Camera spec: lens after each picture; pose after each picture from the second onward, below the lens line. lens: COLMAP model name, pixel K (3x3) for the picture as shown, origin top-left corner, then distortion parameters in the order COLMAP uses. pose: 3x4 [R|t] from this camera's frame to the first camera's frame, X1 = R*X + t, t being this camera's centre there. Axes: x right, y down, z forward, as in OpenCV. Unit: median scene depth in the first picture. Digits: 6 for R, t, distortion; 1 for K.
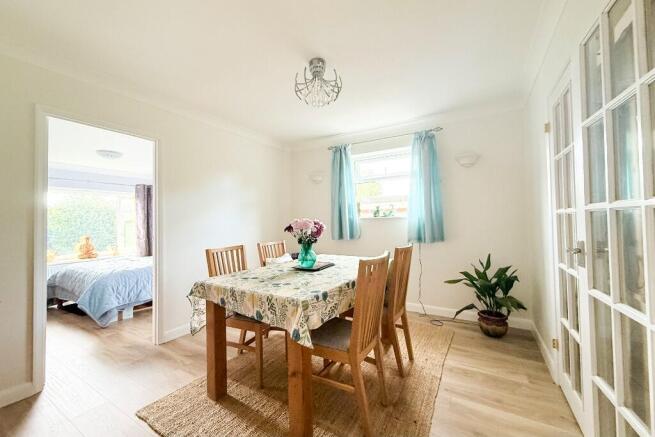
lens RADIAL K [[269.3, 0, 327.2], [0, 269.3, 216.5], [0, 0, 1]] dist [0.000120, -0.000012]
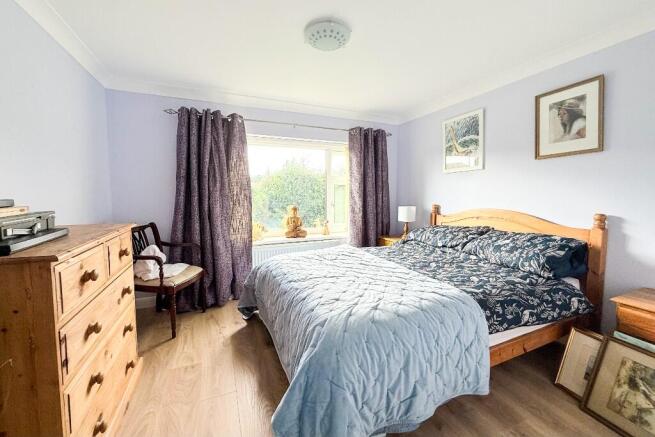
lens RADIAL K [[262.3, 0, 326.0], [0, 262.3, 226.4], [0, 0, 1]] dist [-0.000399, -0.000011]
pose [[0.816061, 0.091381, -0.570695, -0.416746], [-0.001366, 0.987724, 0.156204, 0.017975], [0.577964, -0.126693, 0.806168, 0.475485]]
